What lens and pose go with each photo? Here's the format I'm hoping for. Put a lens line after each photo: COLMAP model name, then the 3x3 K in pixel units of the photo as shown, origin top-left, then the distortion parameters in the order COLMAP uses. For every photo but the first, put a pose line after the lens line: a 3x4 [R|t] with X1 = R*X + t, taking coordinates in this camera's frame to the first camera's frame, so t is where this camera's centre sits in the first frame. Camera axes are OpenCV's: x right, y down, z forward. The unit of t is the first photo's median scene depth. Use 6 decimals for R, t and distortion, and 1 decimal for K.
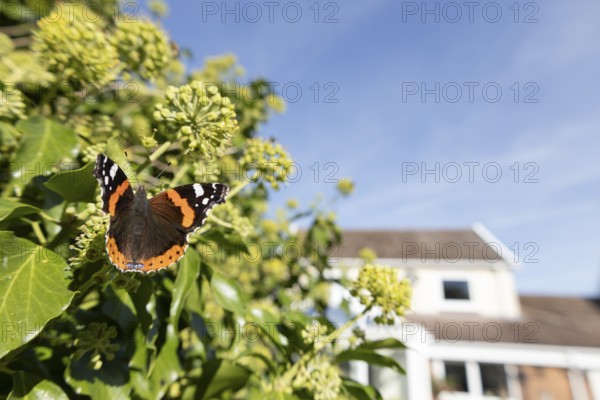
lens RADIAL K [[402.8, 0, 300.0], [0, 402.8, 200.0], [0, 0, 1]] dist [0.063057, 0.007636]
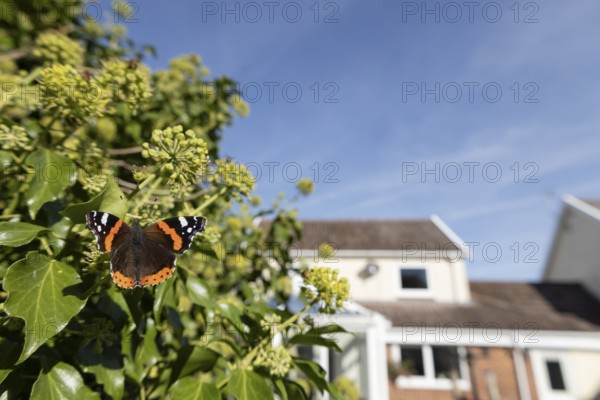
lens RADIAL K [[402.8, 0, 300.0], [0, 402.8, 200.0], [0, 0, 1]] dist [0.063057, 0.007636]
pose [[0.996100, 0.003337, 0.088171, 0.012422], [-0.005342, 0.999732, 0.022518, -0.070068], [-0.088073, -0.022901, 0.995851, -0.222686]]
